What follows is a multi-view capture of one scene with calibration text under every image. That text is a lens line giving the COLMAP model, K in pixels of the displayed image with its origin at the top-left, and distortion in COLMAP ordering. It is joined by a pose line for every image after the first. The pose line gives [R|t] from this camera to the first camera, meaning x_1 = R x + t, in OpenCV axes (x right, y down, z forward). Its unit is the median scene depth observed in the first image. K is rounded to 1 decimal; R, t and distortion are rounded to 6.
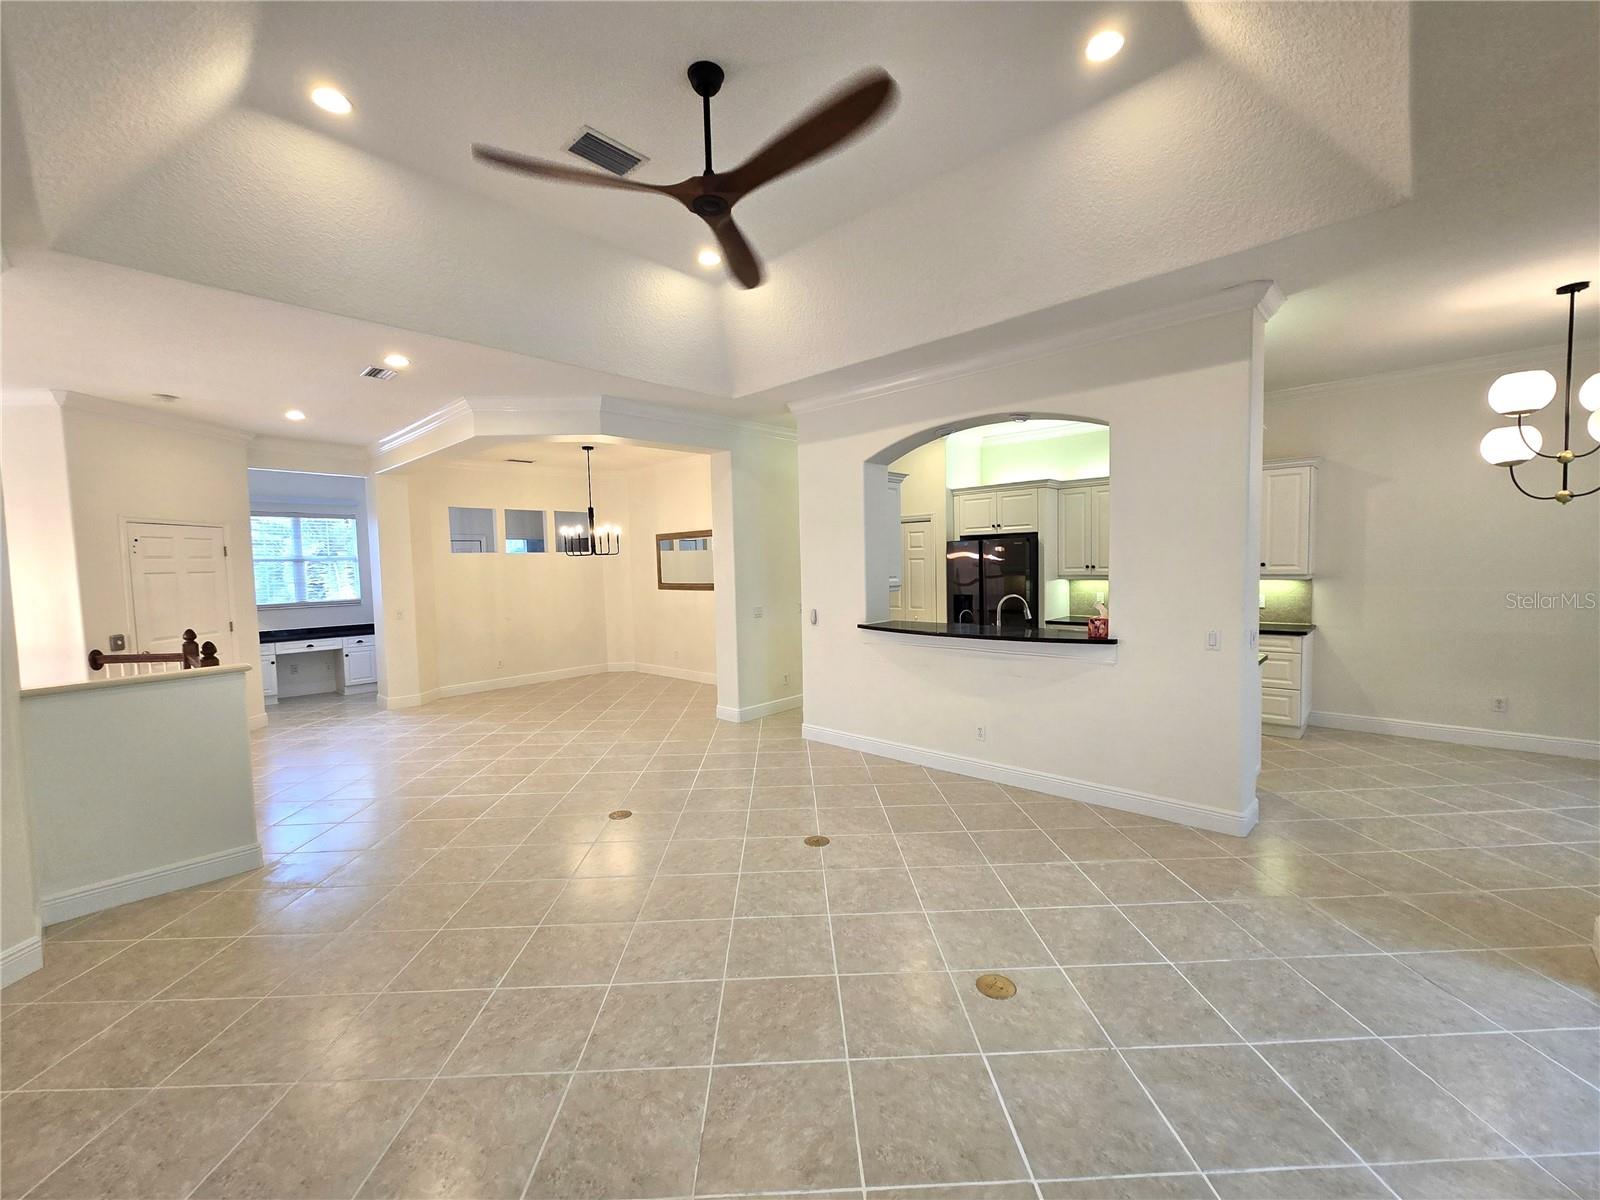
lens RADIAL K [[655.2, 0, 804.5], [0, 655.2, 603.1], [0, 0, 1]] dist [-0.000198, 0.000176]
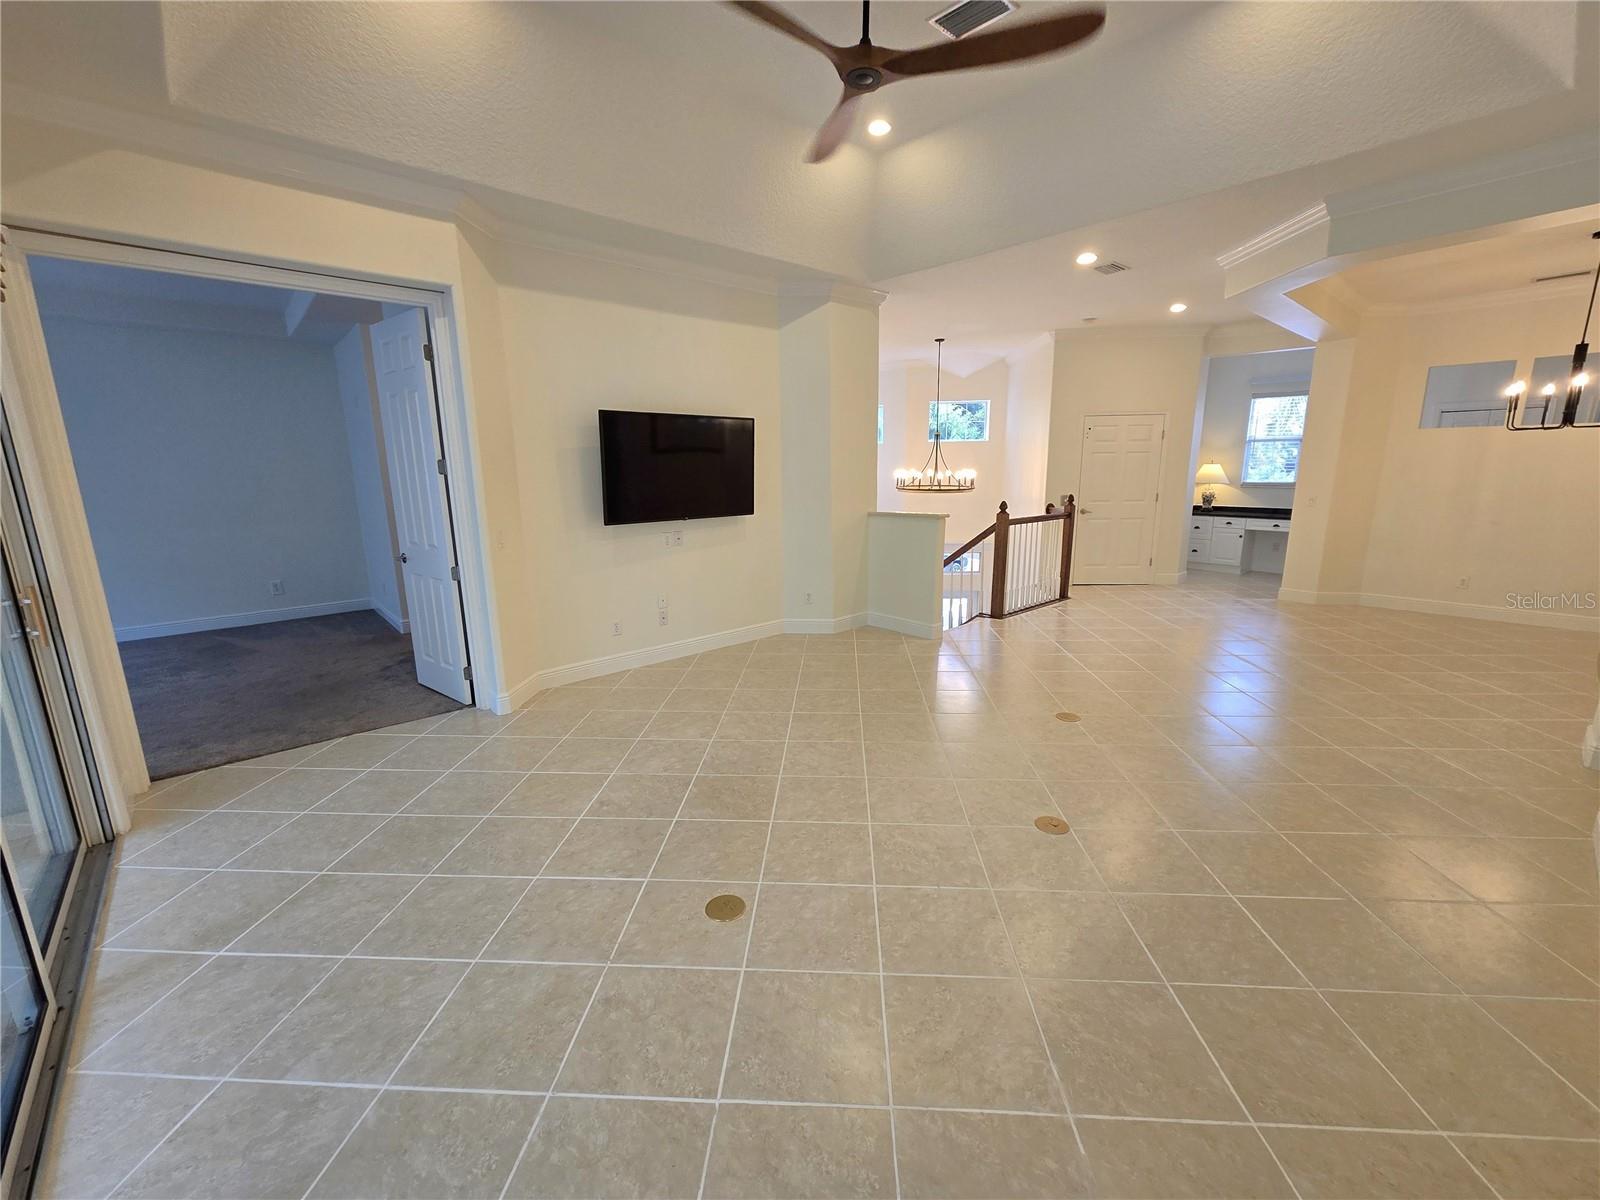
lens RADIAL K [[656.9, 0, 804.1], [0, 656.9, 601.1], [0, 0, 1]] dist [0.000226, 0.000119]
pose [[-0.081815, 0.230118, -0.969718, 0.335755], [-0.049325, 0.970852, 0.234548, -0.025479], [0.995426, 0.067021, -0.068080, 0.346328]]
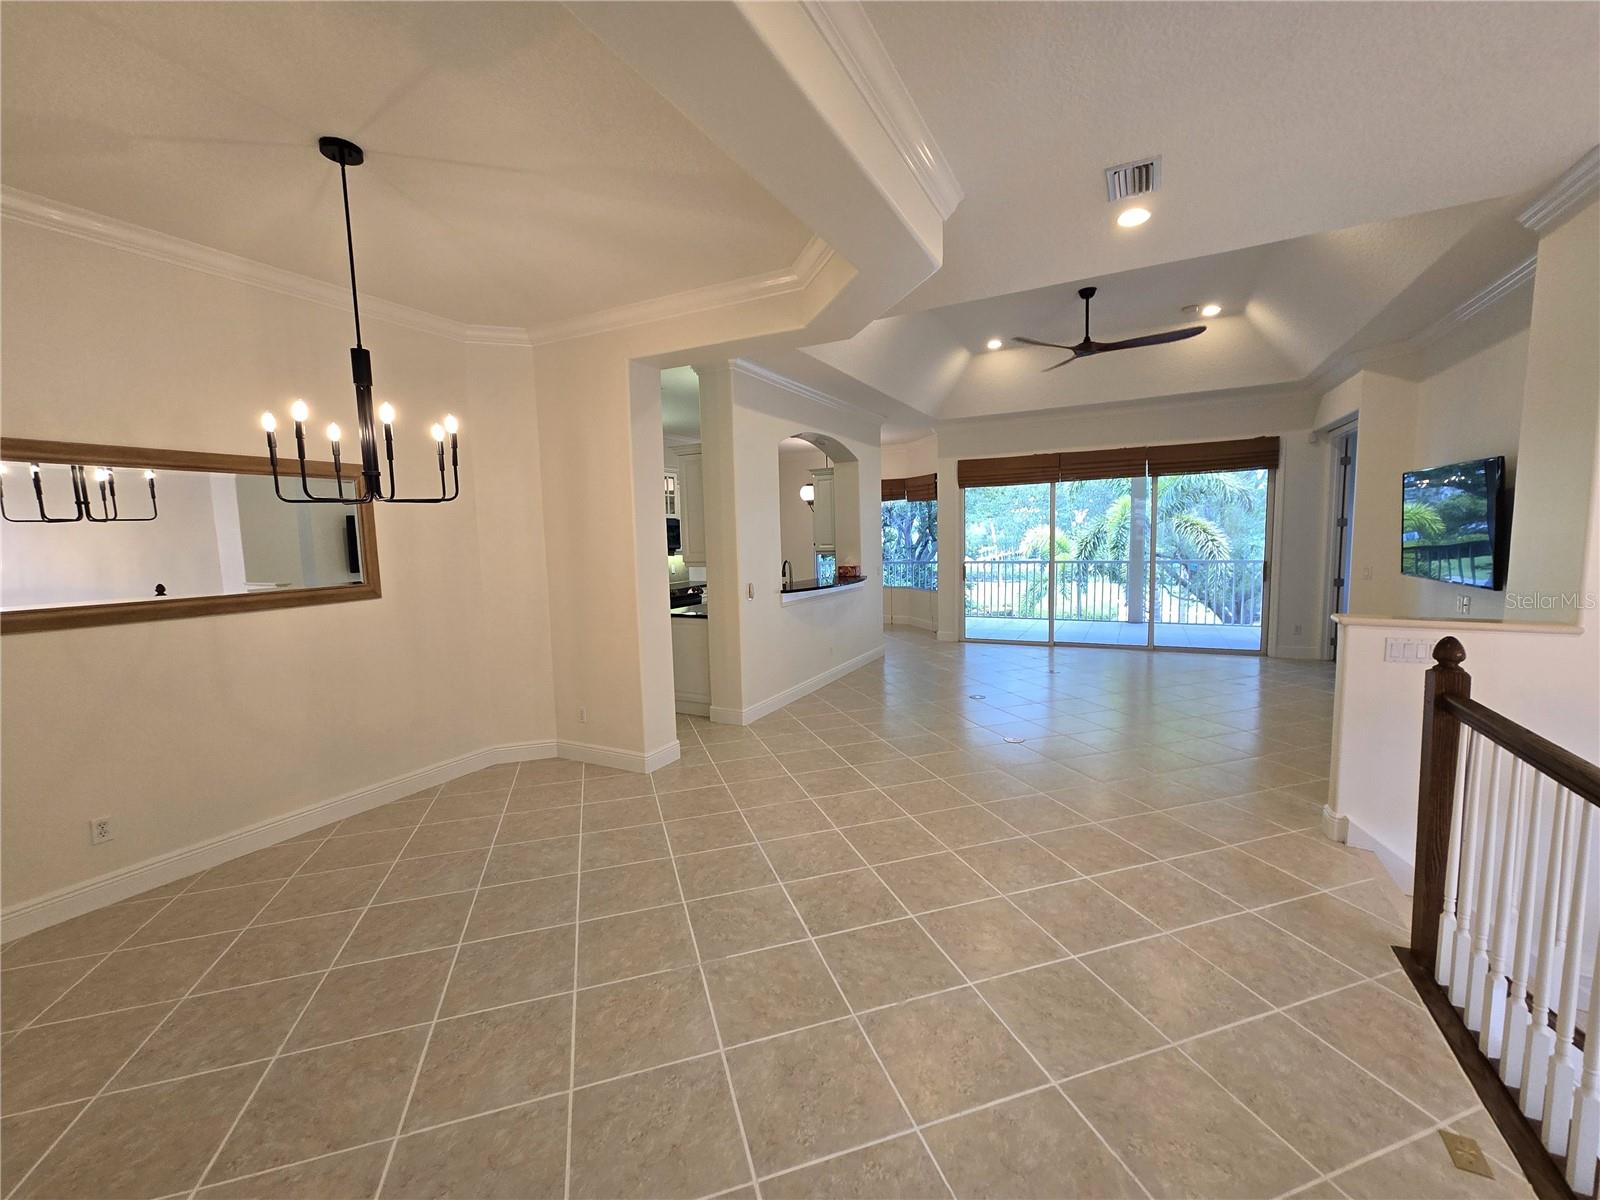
lens RADIAL K [[655.2, 0, 804.5], [0, 655.2, 603.1], [0, 0, 1]] dist [-0.000198, 0.000176]
pose [[-0.274241, -0.069890, 0.959118, -0.663128], [0.093138, 0.990737, 0.098825, -0.034458], [-0.957140, 0.116432, -0.265191, 0.850877]]
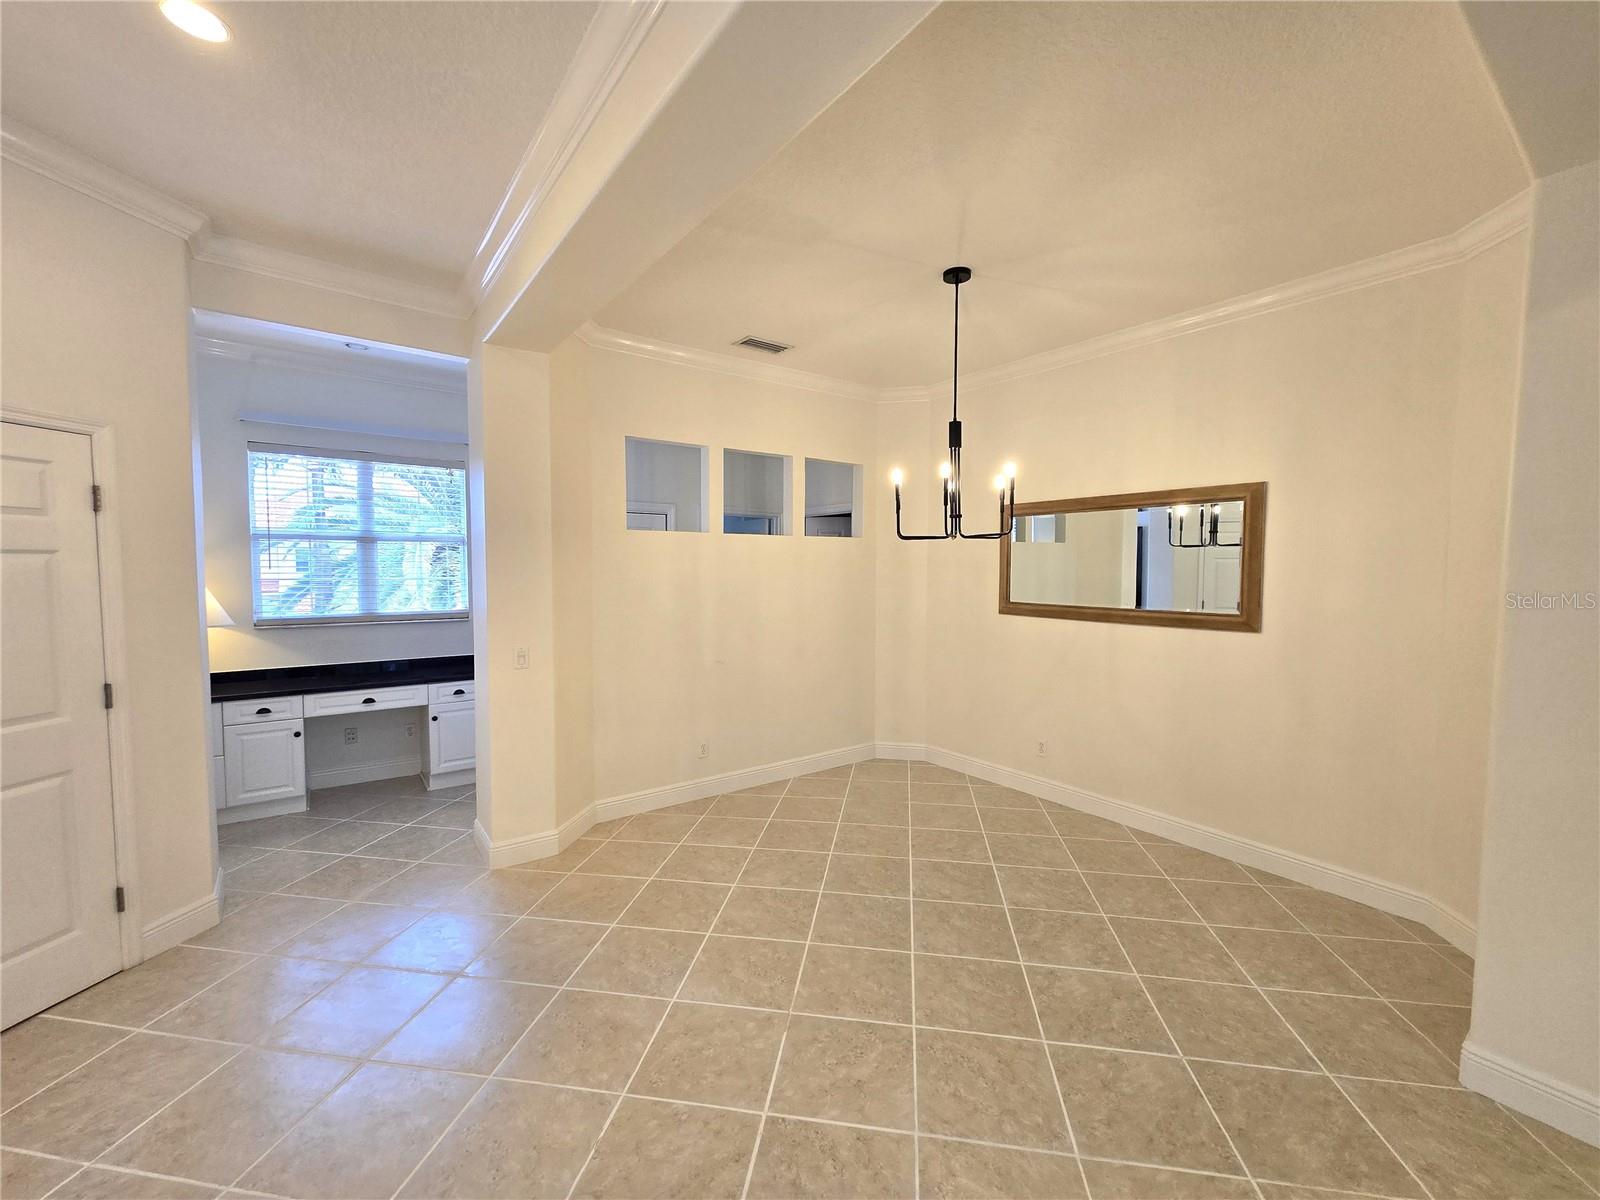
lens RADIAL K [[655.2, 0, 804.5], [0, 655.2, 603.1], [0, 0, 1]] dist [-0.000198, 0.000176]
pose [[0.983029, 0.038443, -0.179378, -0.325055], [-0.039158, 0.999233, -0.000446, -0.026917], [0.179223, 0.007463, 0.983780, 0.553348]]
